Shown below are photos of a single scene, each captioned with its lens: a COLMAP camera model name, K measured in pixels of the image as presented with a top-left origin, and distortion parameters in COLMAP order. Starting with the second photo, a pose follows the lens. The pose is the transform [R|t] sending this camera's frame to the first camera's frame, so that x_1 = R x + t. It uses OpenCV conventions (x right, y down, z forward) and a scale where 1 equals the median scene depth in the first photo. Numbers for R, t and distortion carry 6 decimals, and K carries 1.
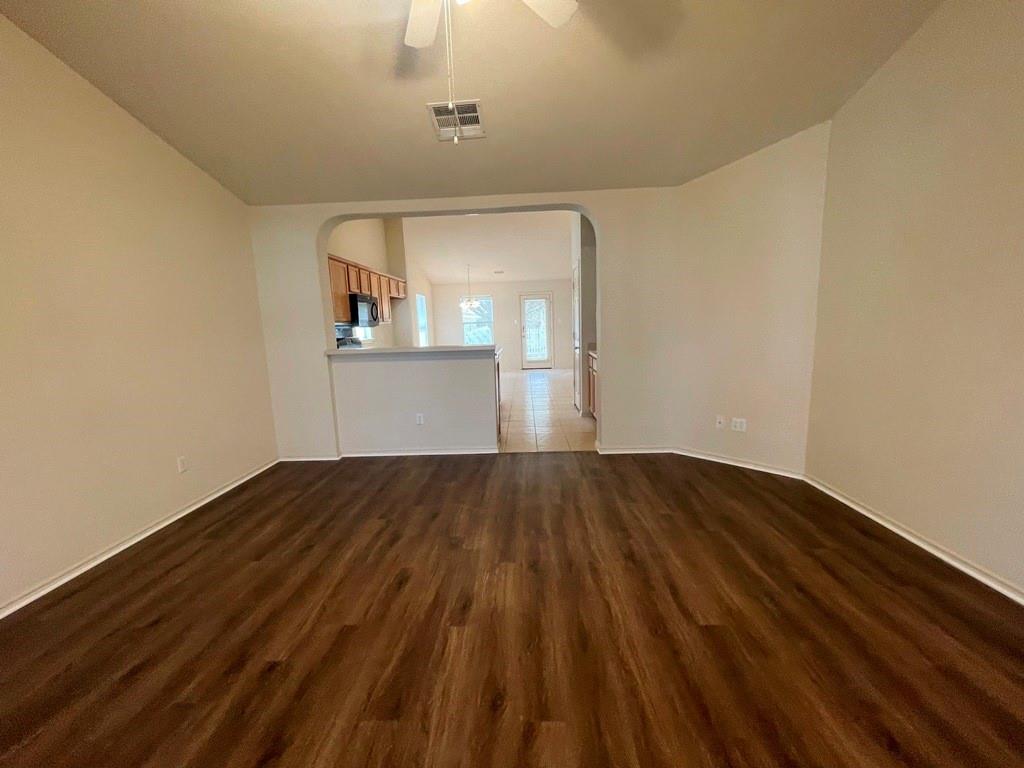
lens RADIAL K [[413.8, 0, 512.3], [0, 413.8, 383.9], [0, 0, 1]] dist [-0.003860, -0.000042]
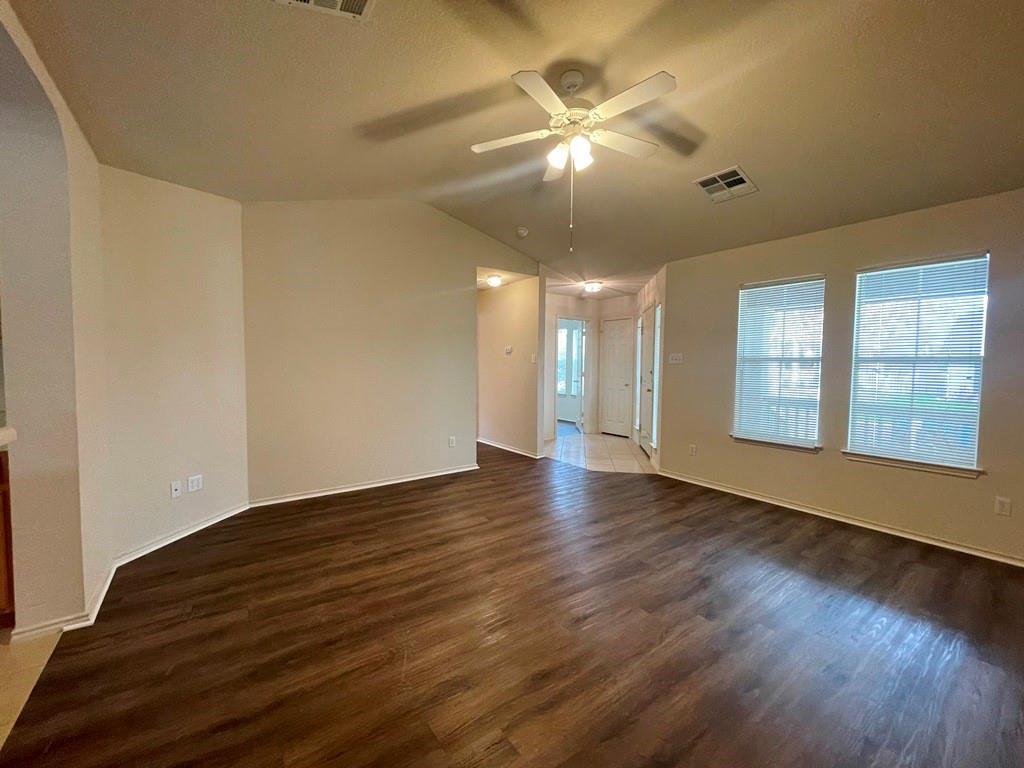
lens RADIAL K [[415.3, 0, 512.5], [0, 415.3, 382.1], [0, 0, 1]] dist [0.000361, 0.000104]
pose [[-0.617529, -0.007869, 0.786509, -0.700407], [0.128598, 0.985484, 0.110828, -0.155052], [-0.775965, 0.169583, -0.607553, 1.230043]]
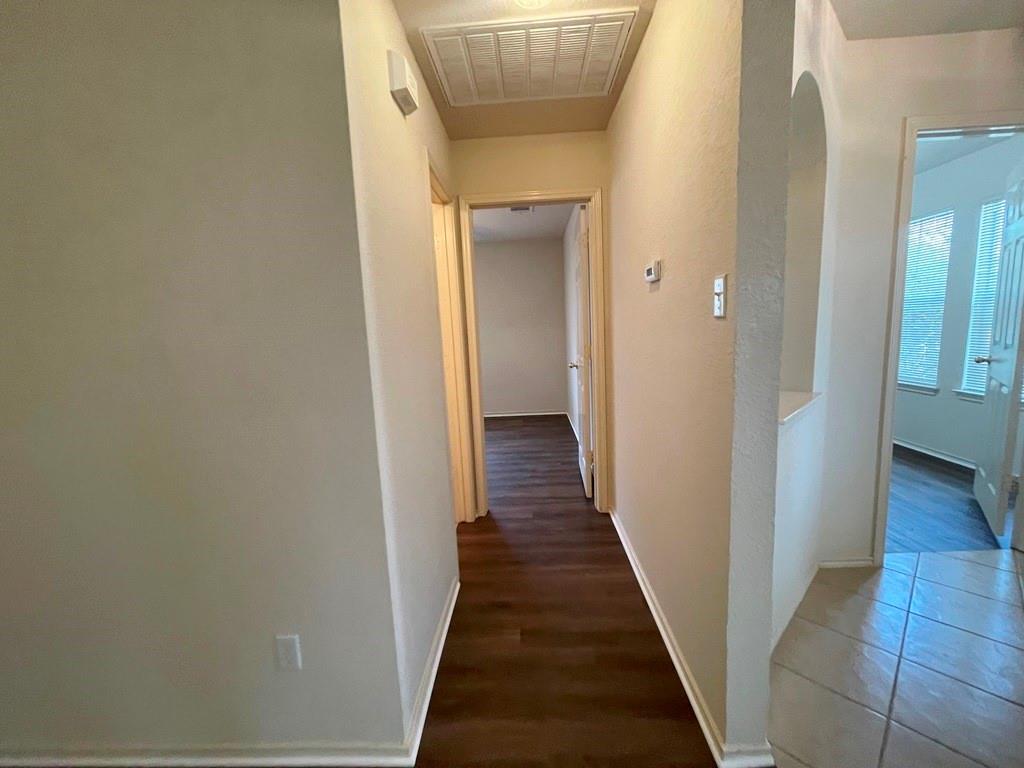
lens RADIAL K [[413.0, 0, 512.5], [0, 413.0, 383.2], [0, 0, 1]] dist [-0.001103, -0.000252]
pose [[0.008122, -0.105763, 0.994358, 0.378723], [0.197748, 0.974923, 0.102081, -0.033015], [-0.980219, 0.195803, 0.028833, 0.139770]]
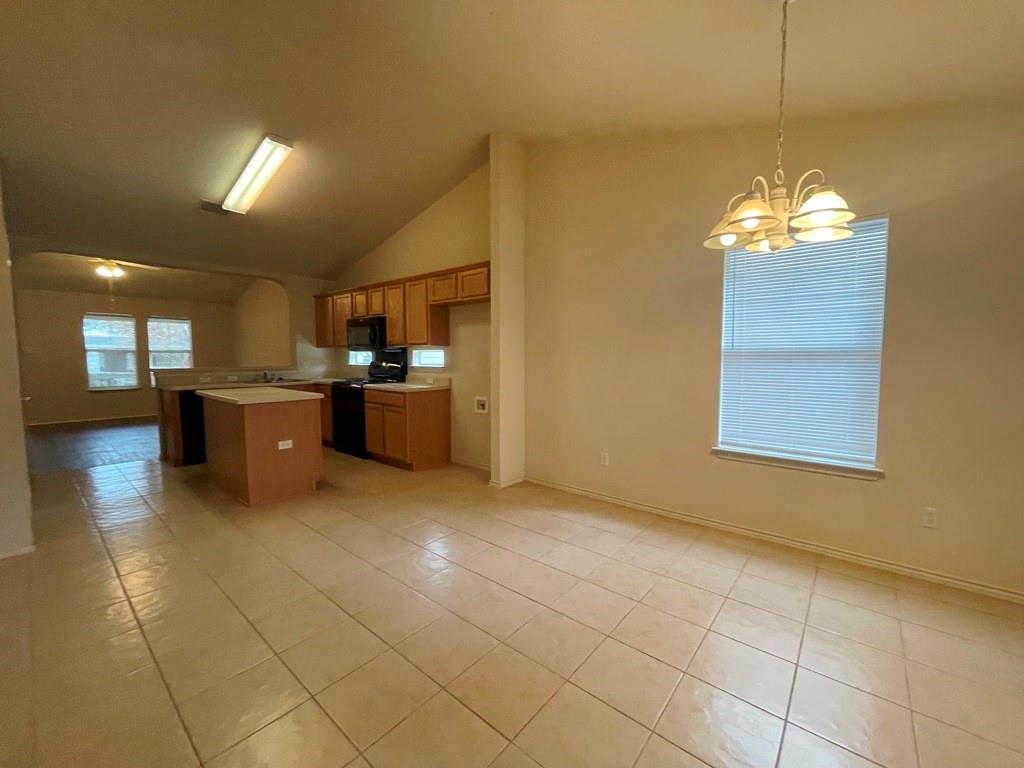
lens RADIAL K [[413.8, 0, 512.3], [0, 413.8, 383.9], [0, 0, 1]] dist [-0.003860, -0.000042]
pose [[-0.618810, 0.085802, -0.780840, 0.361901], [-0.095330, 0.978468, 0.183067, -0.535855], [0.779735, 0.187721, -0.597306, 3.654223]]
